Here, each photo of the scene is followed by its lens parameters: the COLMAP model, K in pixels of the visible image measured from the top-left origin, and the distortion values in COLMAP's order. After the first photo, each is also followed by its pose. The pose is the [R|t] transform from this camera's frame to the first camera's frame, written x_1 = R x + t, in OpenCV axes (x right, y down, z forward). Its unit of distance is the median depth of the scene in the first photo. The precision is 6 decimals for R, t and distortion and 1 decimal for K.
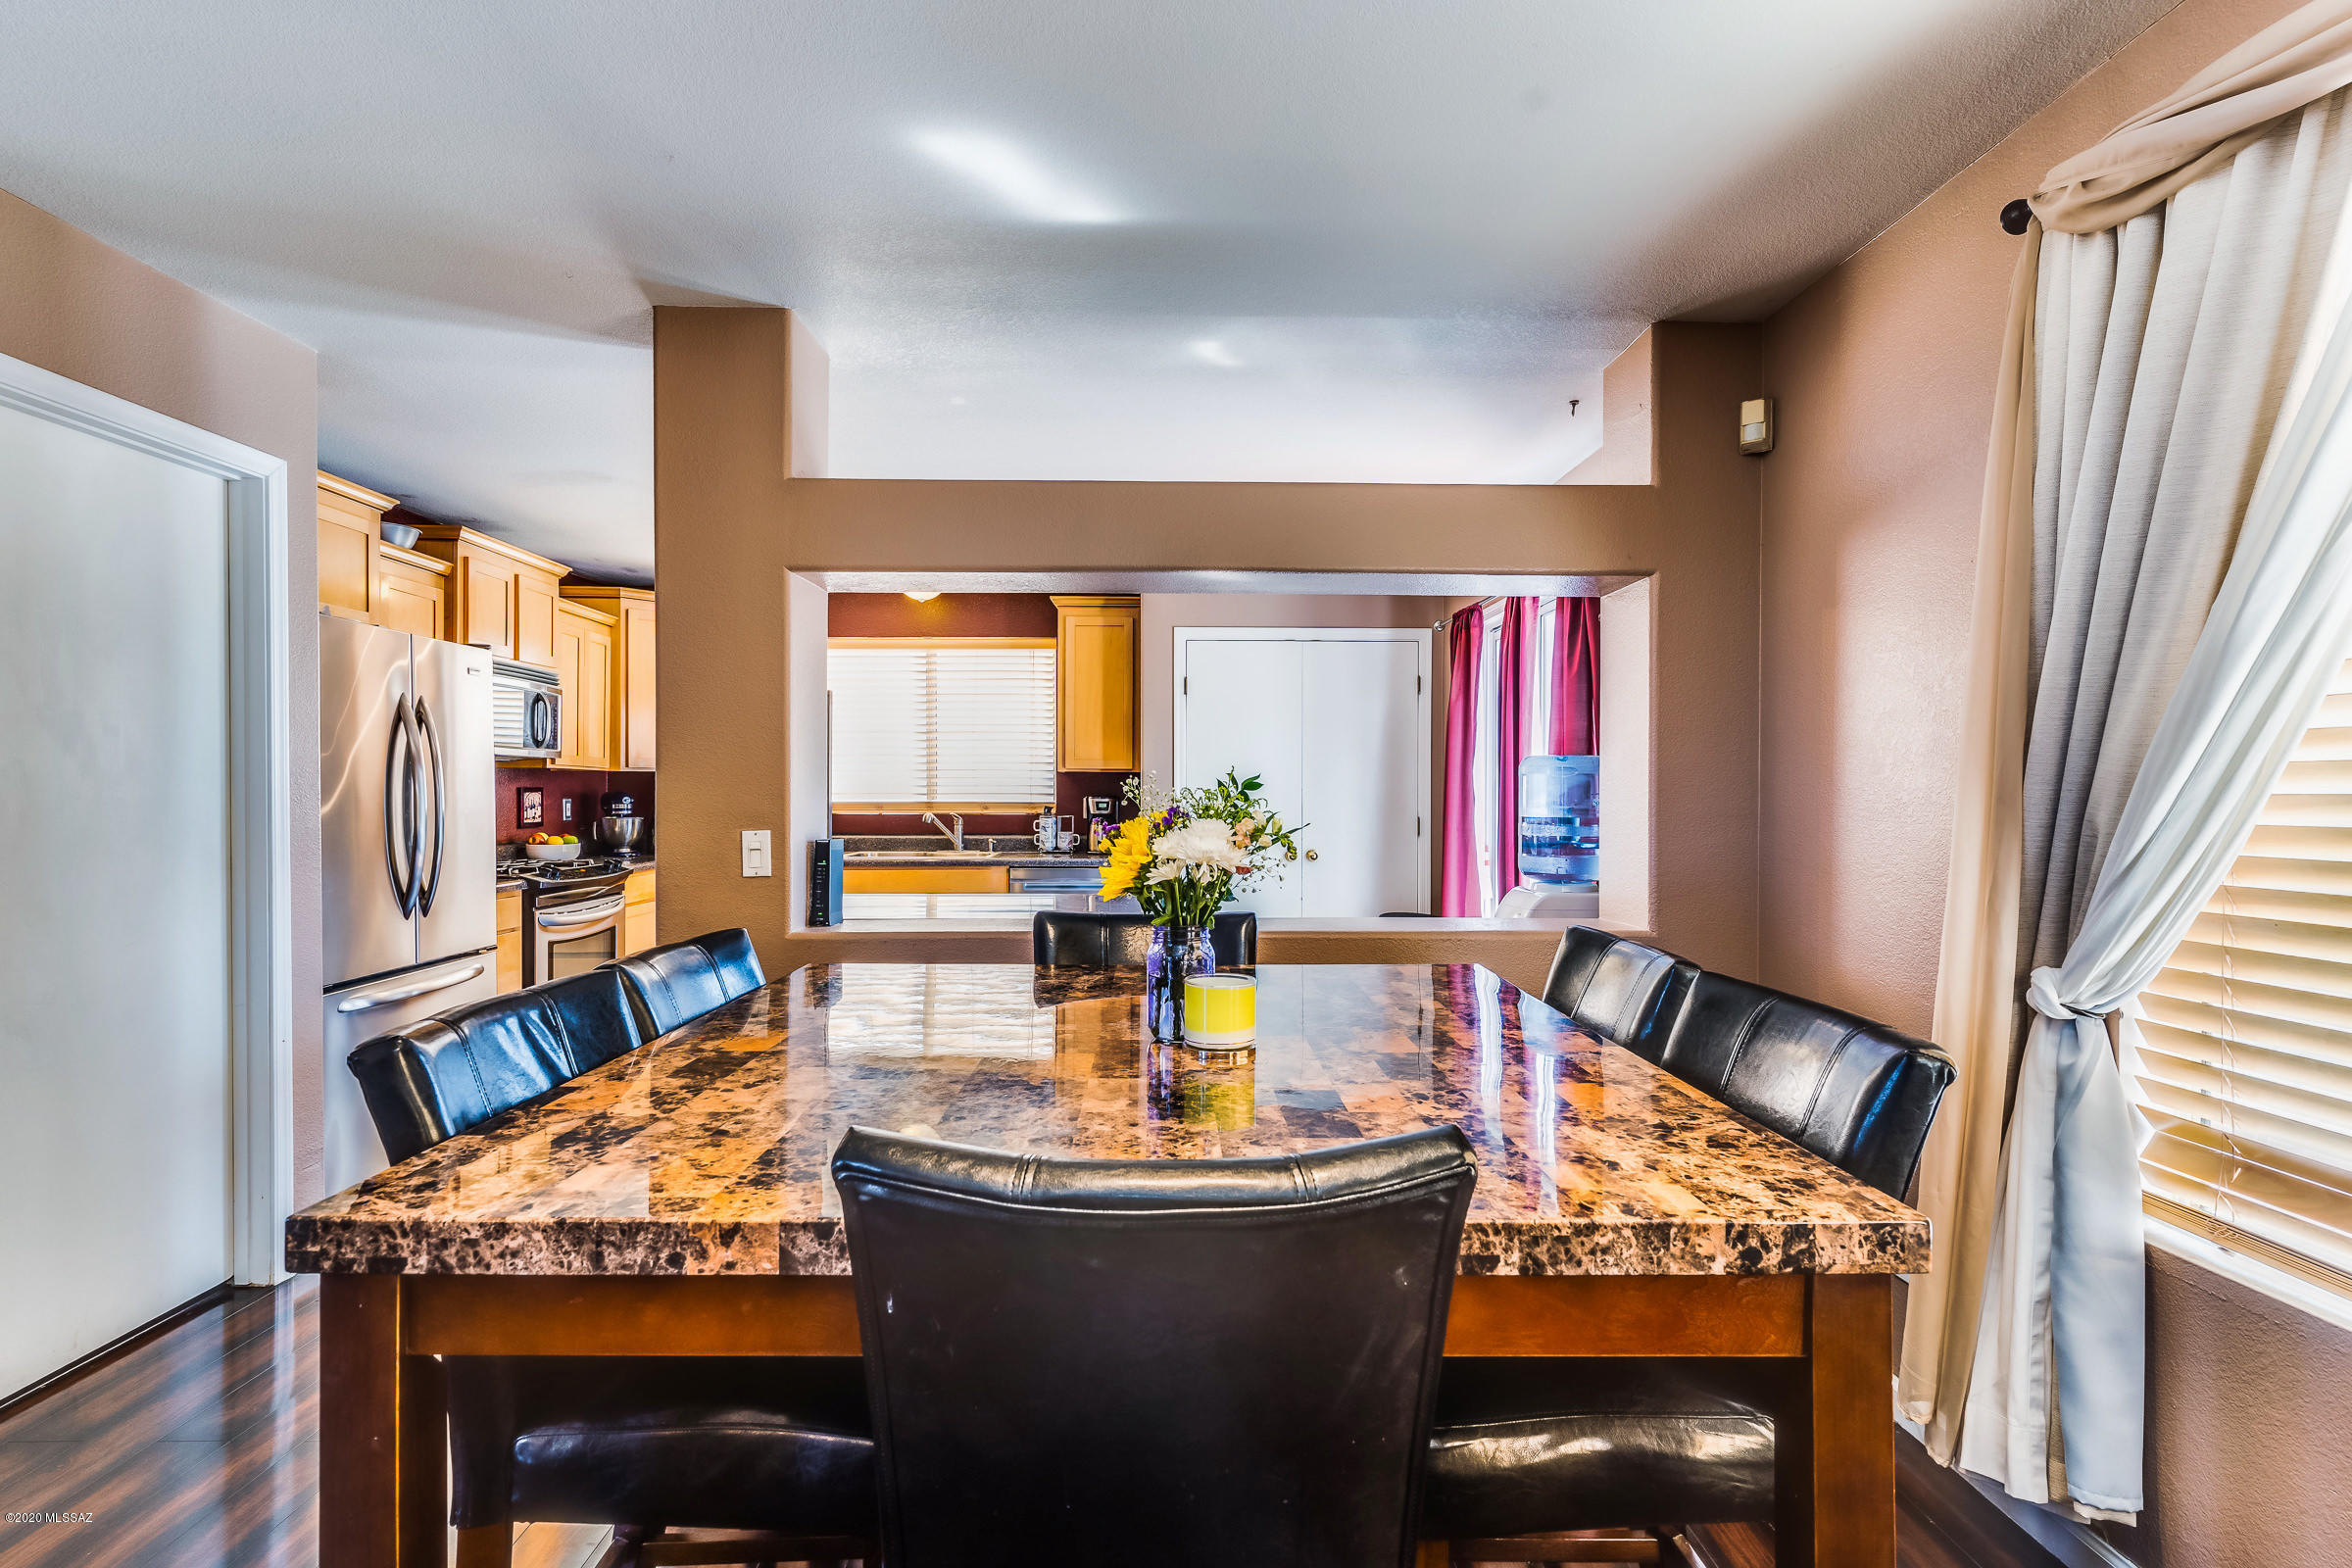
lens RADIAL K [[1132.8, 0, 1182.8], [0, 1132.8, 787.5], [0, 0, 1]] dist [0.006360, -0.000491]
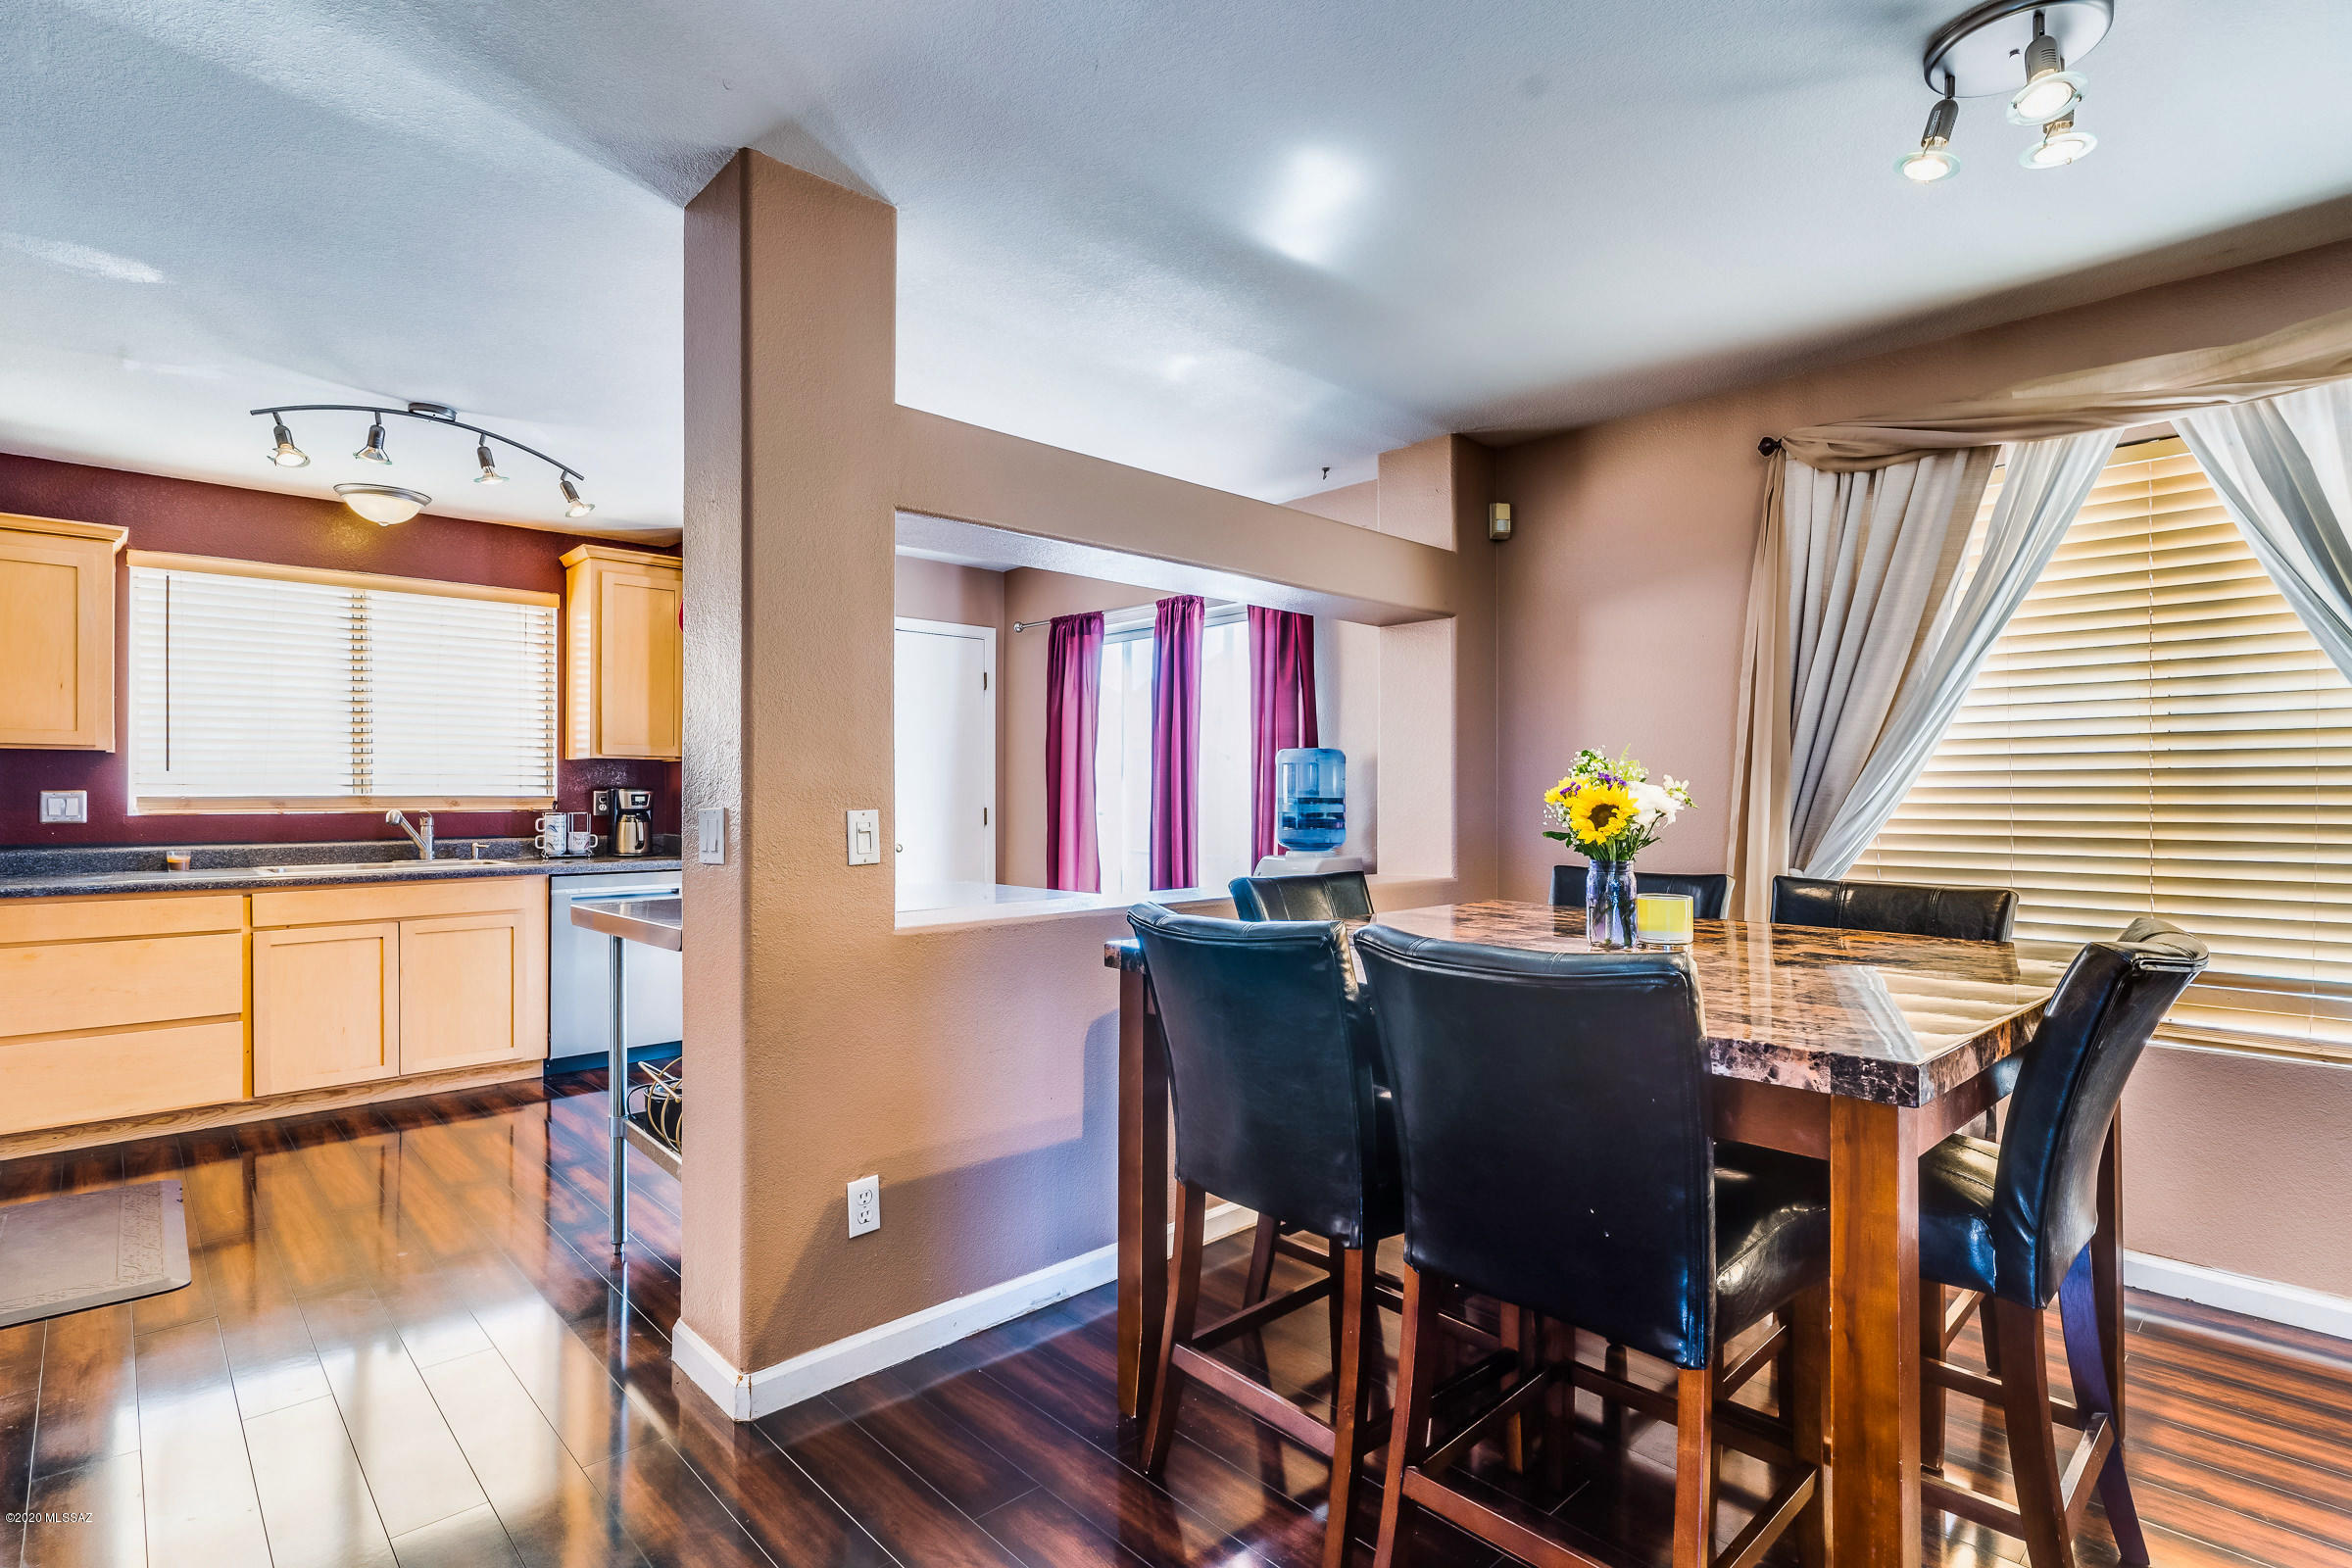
lens RADIAL K [[1132.8, 0, 1194.2], [0, 1132.8, 795.7], [0, 0, 1]] dist [0.006360, -0.000491]
pose [[0.736557, -0.003844, 0.676364, -0.337467], [0.001460, 0.999991, 0.004094, 0.010377], [-0.676374, -0.002028, 0.736556, 0.090090]]
